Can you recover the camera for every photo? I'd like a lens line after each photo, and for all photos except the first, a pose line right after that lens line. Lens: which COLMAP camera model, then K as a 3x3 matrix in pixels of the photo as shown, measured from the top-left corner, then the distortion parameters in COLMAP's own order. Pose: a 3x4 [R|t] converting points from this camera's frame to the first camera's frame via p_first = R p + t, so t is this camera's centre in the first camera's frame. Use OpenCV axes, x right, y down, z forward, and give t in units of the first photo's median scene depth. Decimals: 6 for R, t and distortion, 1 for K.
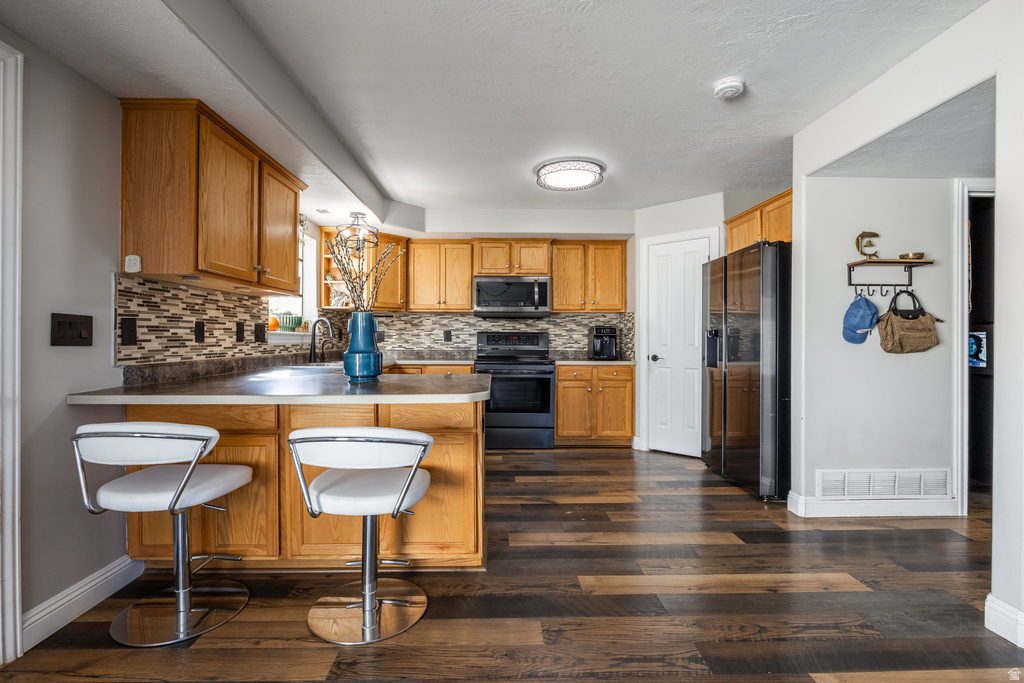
lens RADIAL K [[465.6, 0, 540.6], [0, 465.6, 338.7], [0, 0, 1]] dist [0.022063, 0.000227]
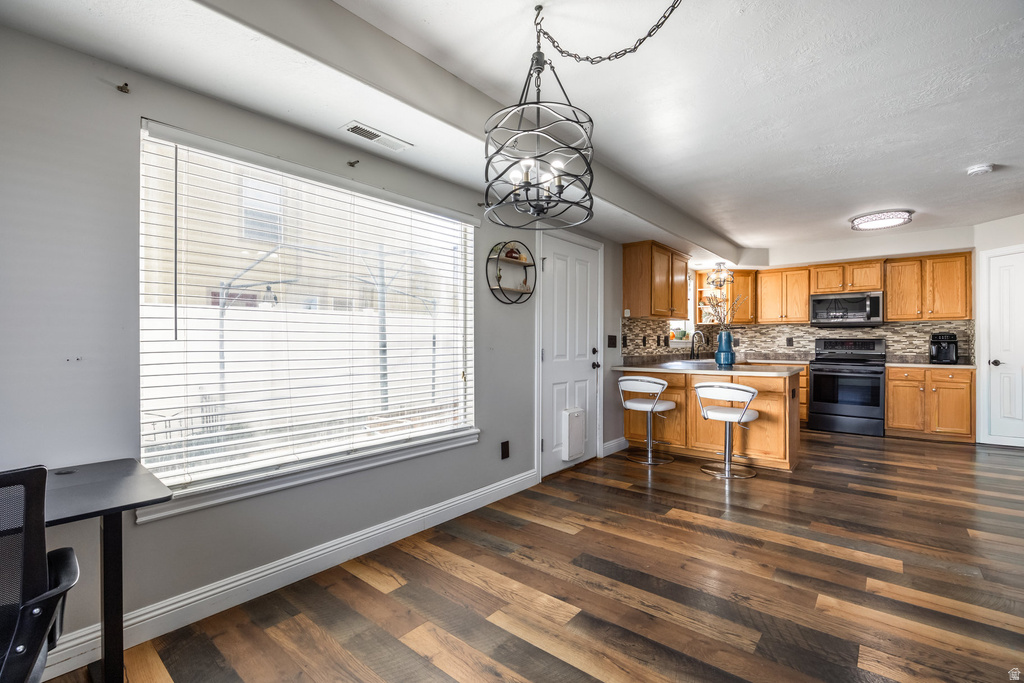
lens RADIAL K [[449.3, 0, 531.4], [0, 449.3, 341.5], [0, 0, 1]] dist [-0.032811, 0.000202]
pose [[0.720407, -0.001676, -0.693550, 0.159817], [0.000093, 0.999997, -0.002320, -0.005049], [0.693552, 0.001607, 0.720405, -0.435148]]
